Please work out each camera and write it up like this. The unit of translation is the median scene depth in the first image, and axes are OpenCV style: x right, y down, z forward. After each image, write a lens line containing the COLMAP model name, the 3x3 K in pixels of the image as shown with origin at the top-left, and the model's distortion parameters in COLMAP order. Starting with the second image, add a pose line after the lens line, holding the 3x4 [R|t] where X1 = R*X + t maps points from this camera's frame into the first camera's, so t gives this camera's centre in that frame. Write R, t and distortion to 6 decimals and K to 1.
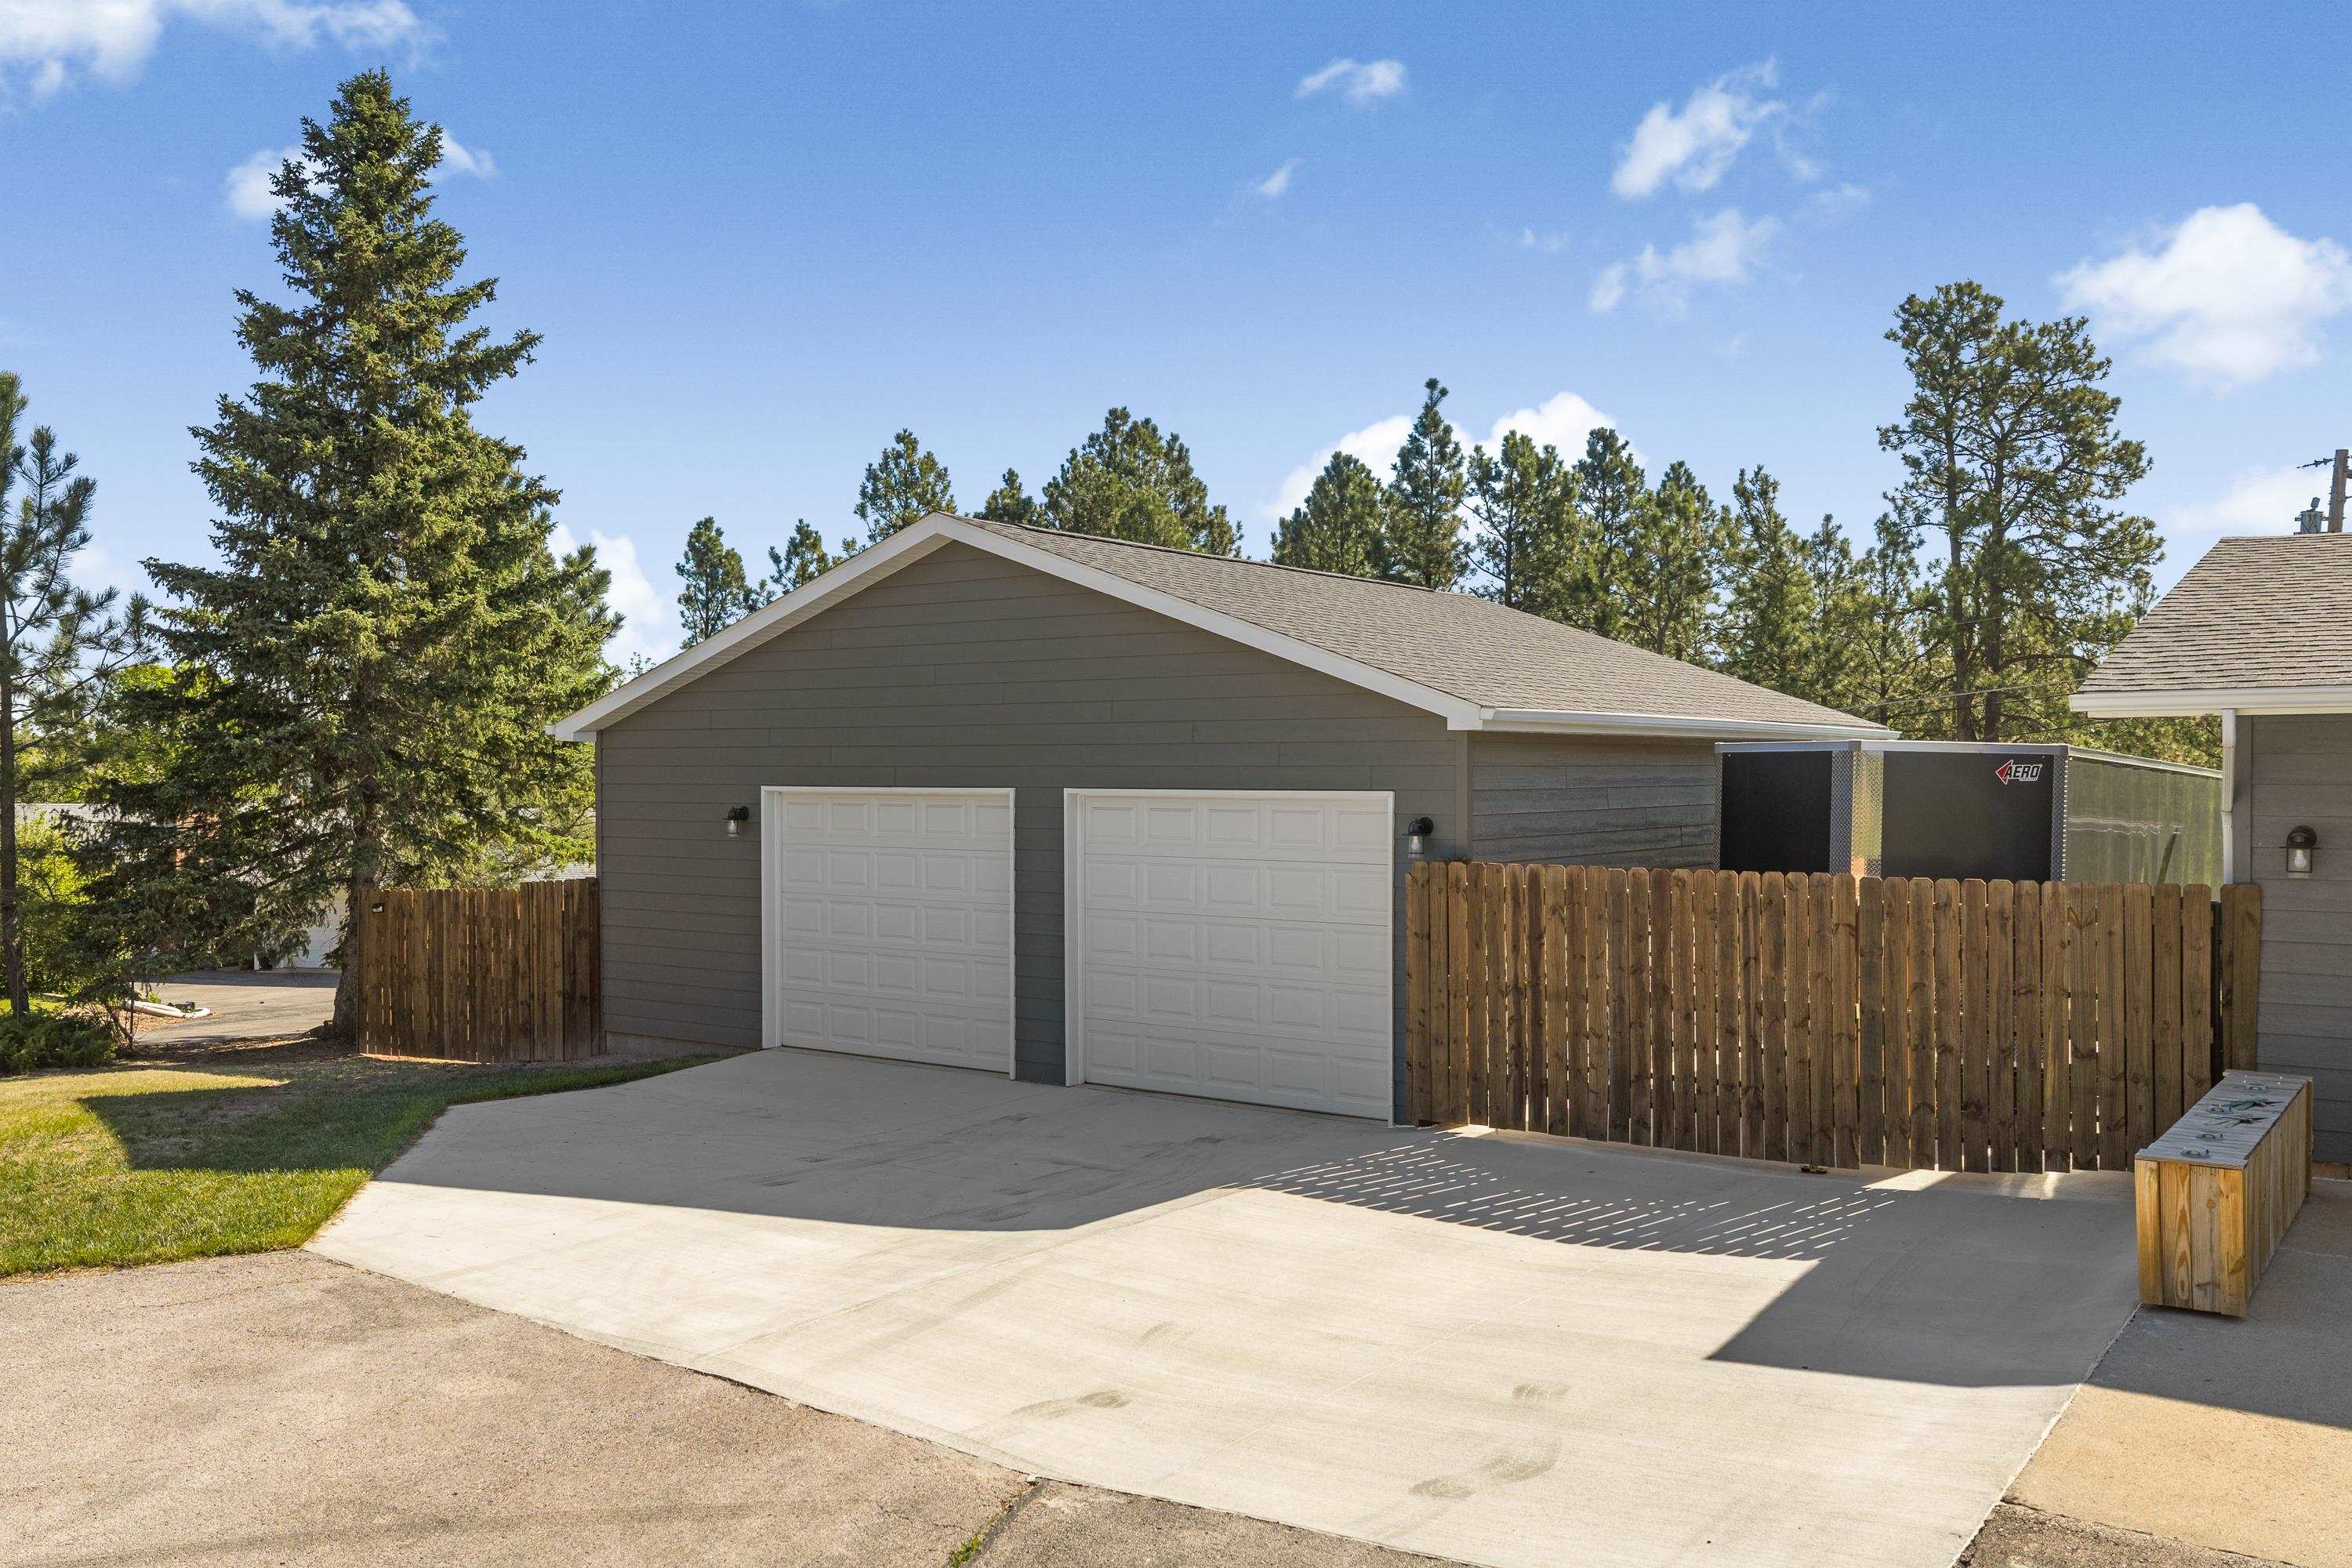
lens RADIAL K [[2001.2, 0, 1242.8], [0, 2001.2, 817.9], [0, 0, 1]] dist [0.017772, 0.004570]
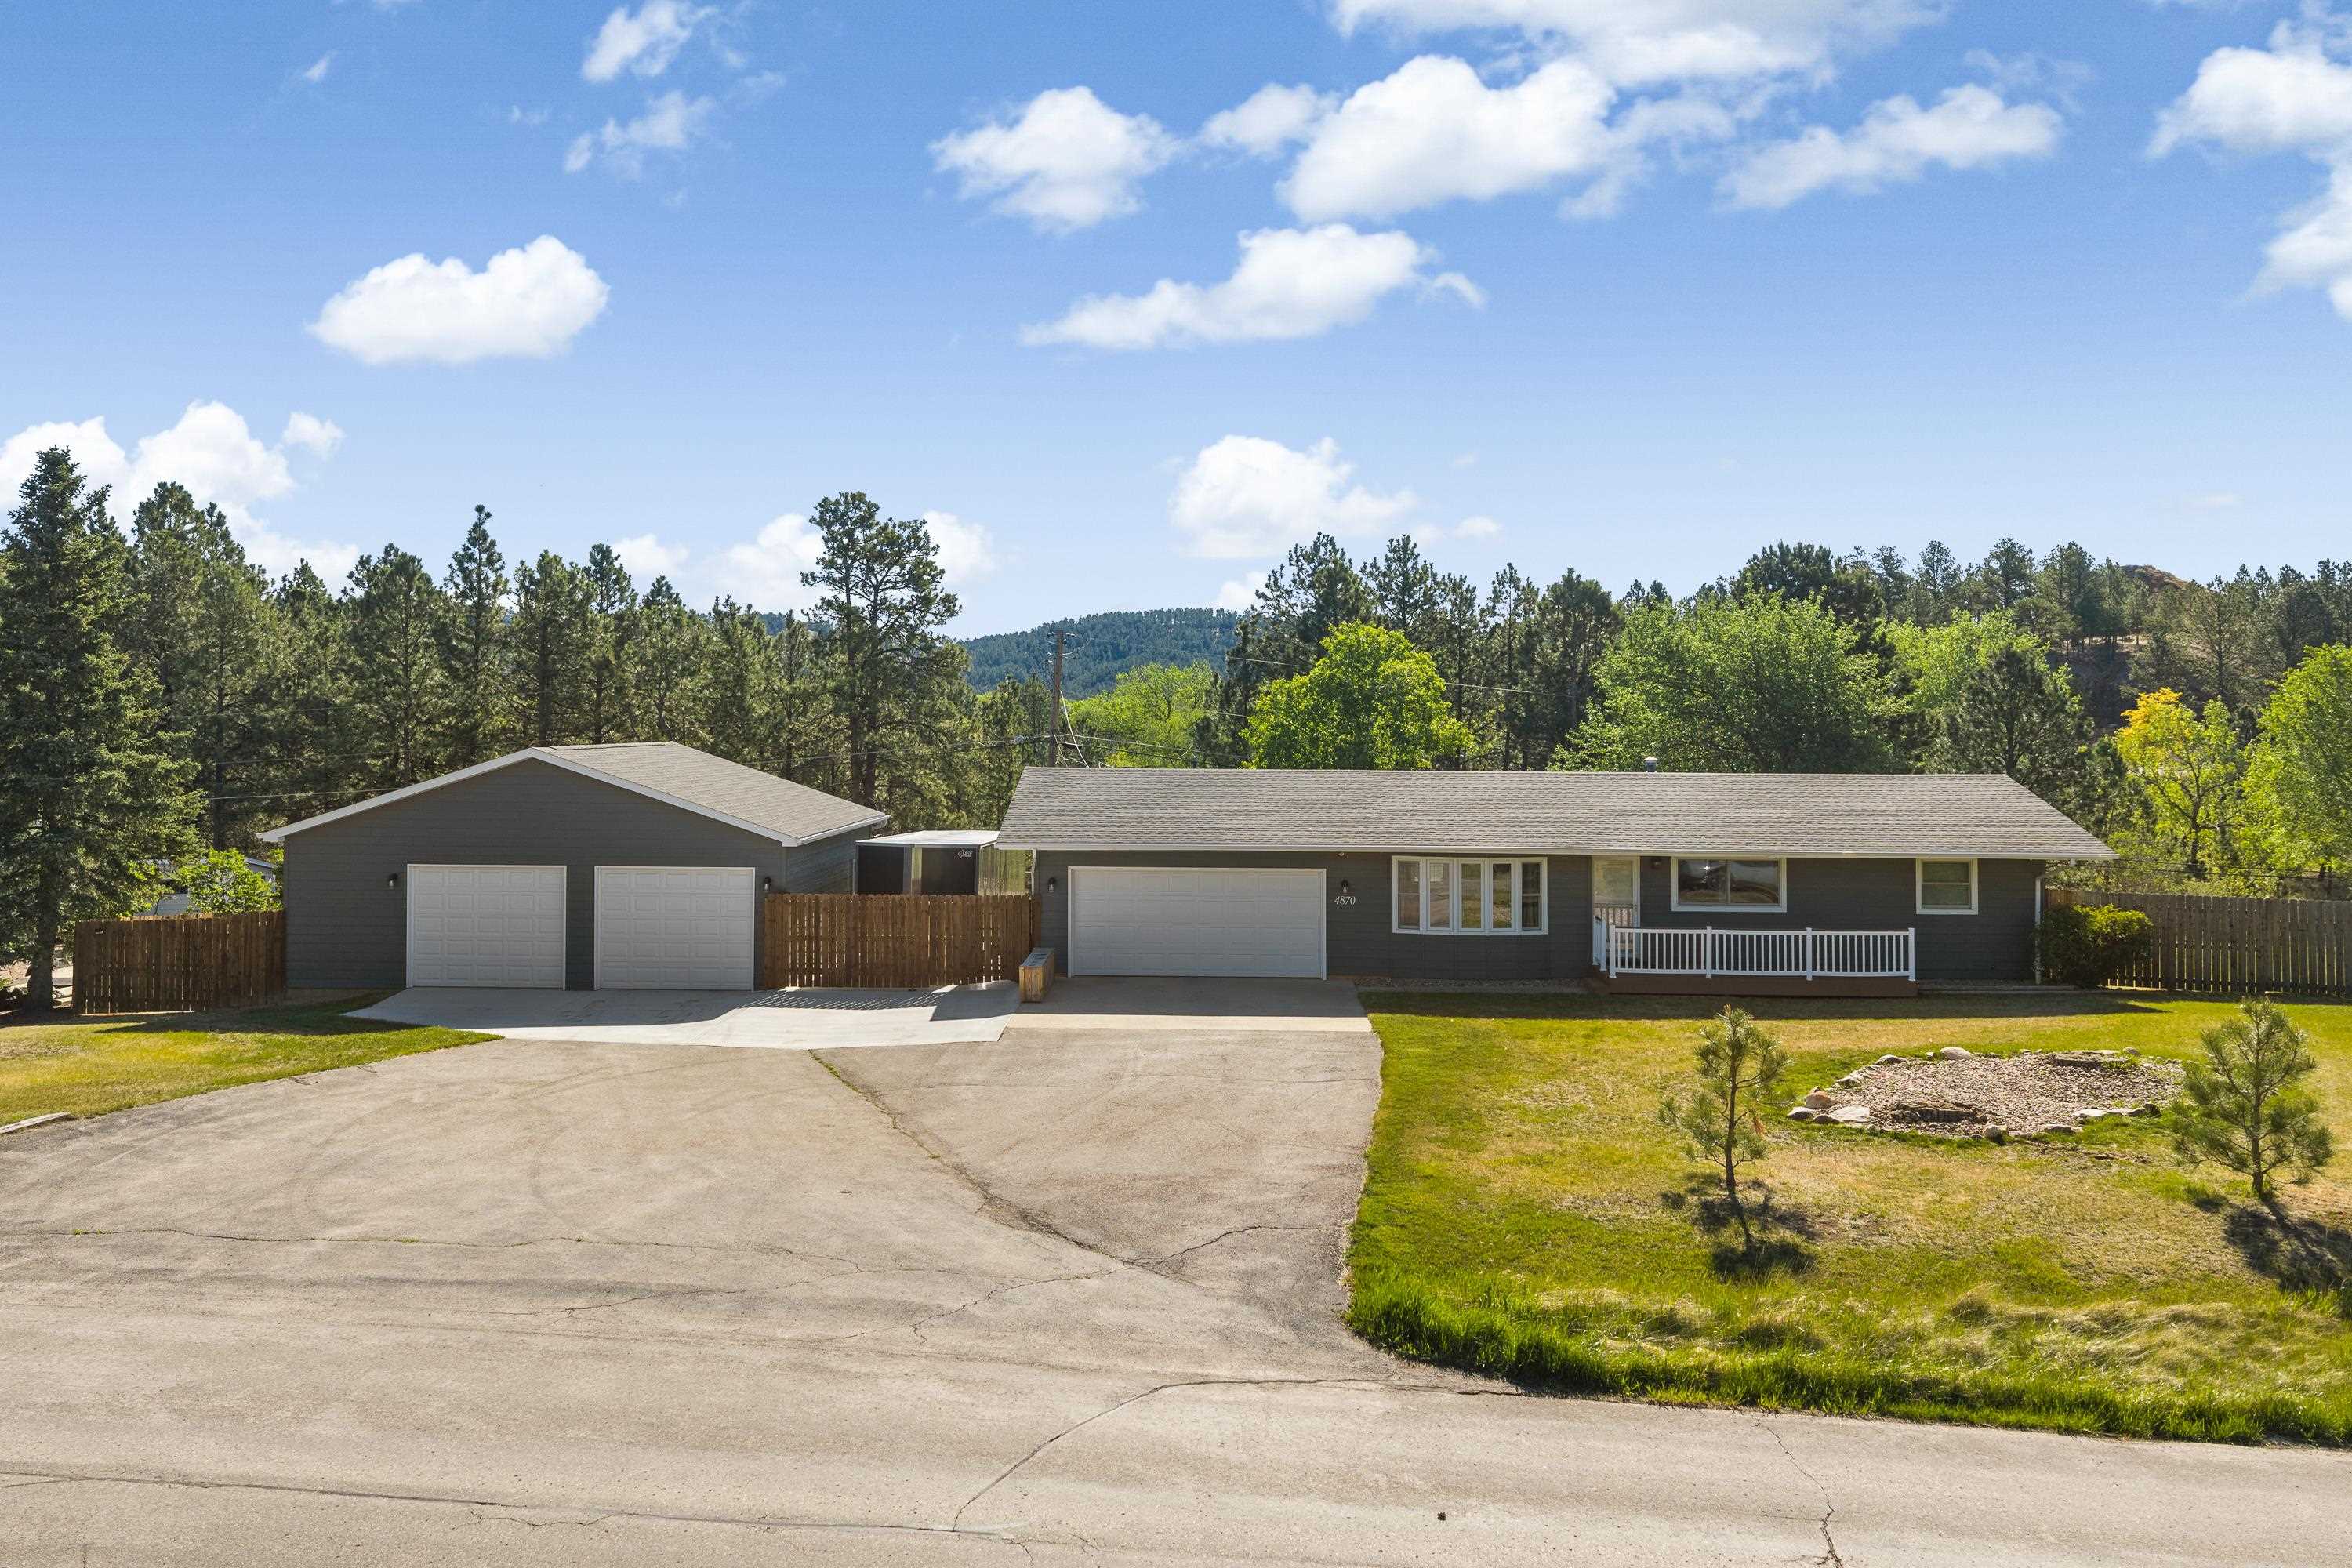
lens RADIAL K [[1816.9, 0, 1179.5], [0, 1816.9, 728.1], [0, 0, 1]] dist [0.010912, 0.005004]
pose [[0.845248, 0.006488, 0.534336, -0.450258], [0.009038, 0.999610, -0.026434, -0.078276], [-0.534299, 0.027173, 0.844859, -0.828850]]
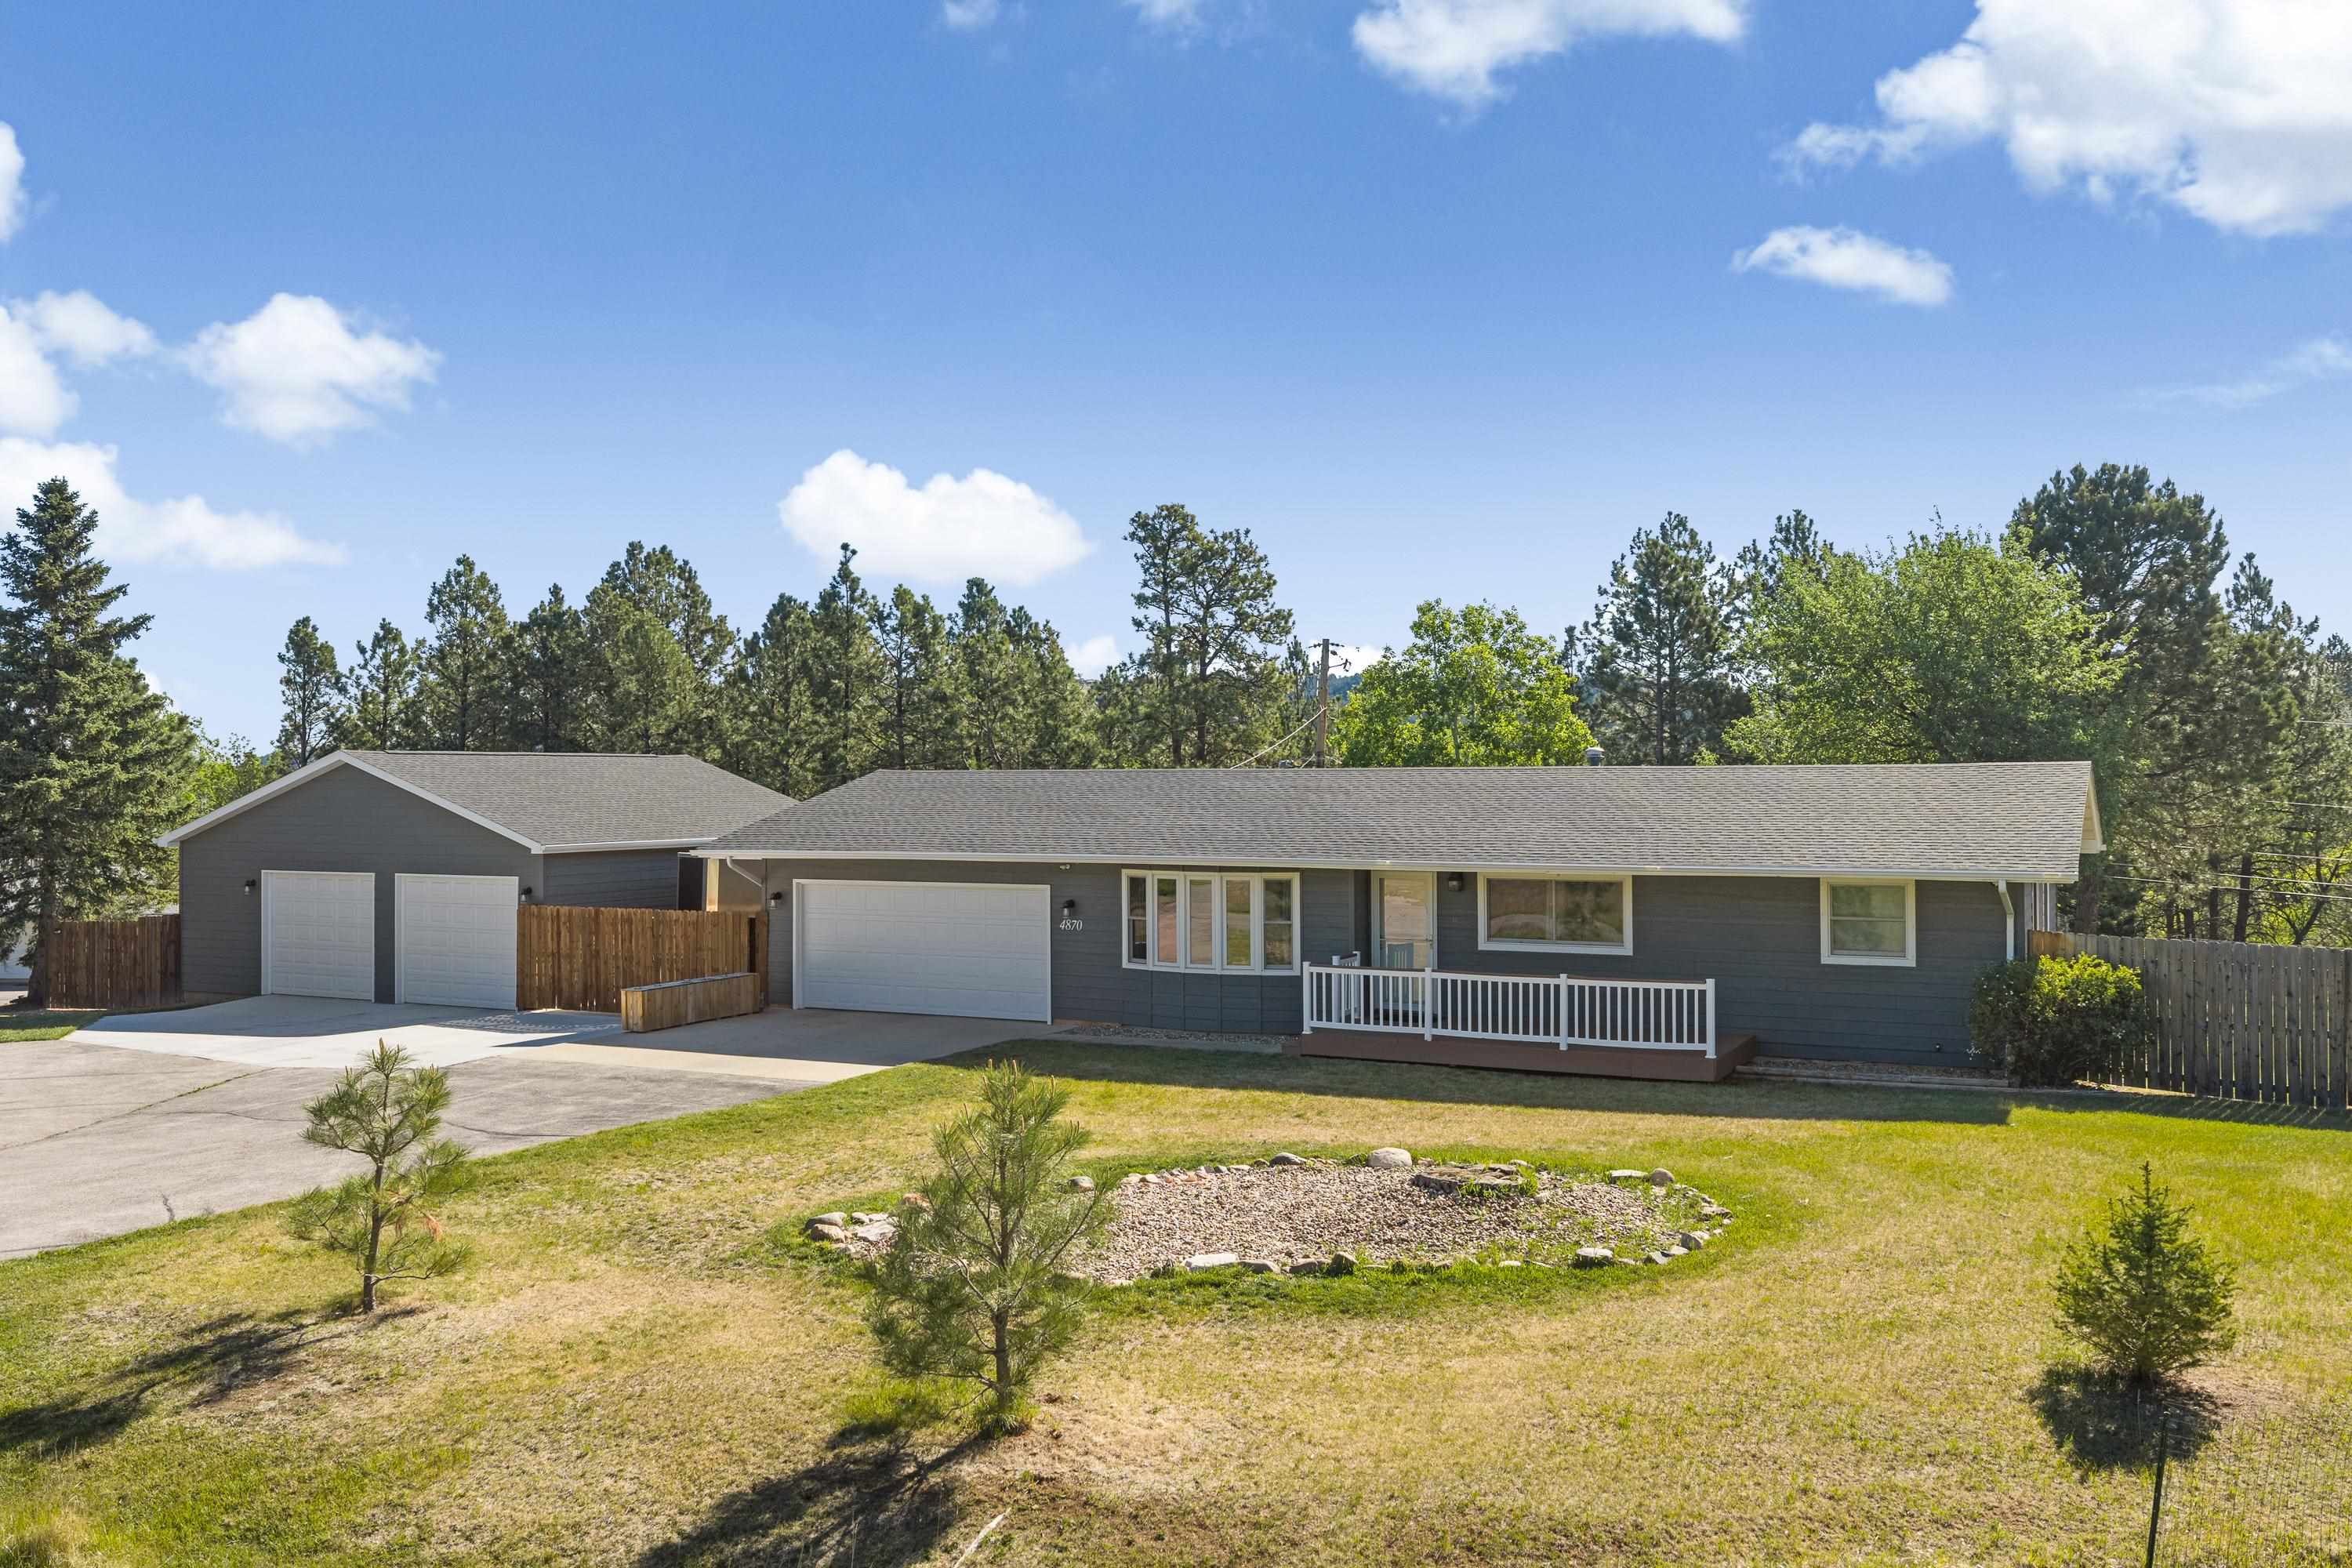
lens RADIAL K [[1857.7, 0, 1176.0], [0, 1857.7, 784.0], [0, 0, 1]] dist [0.001131, 0.002140]
pose [[0.986942, -0.002176, 0.161062, 0.304124], [0.006942, 0.999554, -0.029038, -0.033026], [-0.160927, 0.029777, 0.986517, -0.837019]]
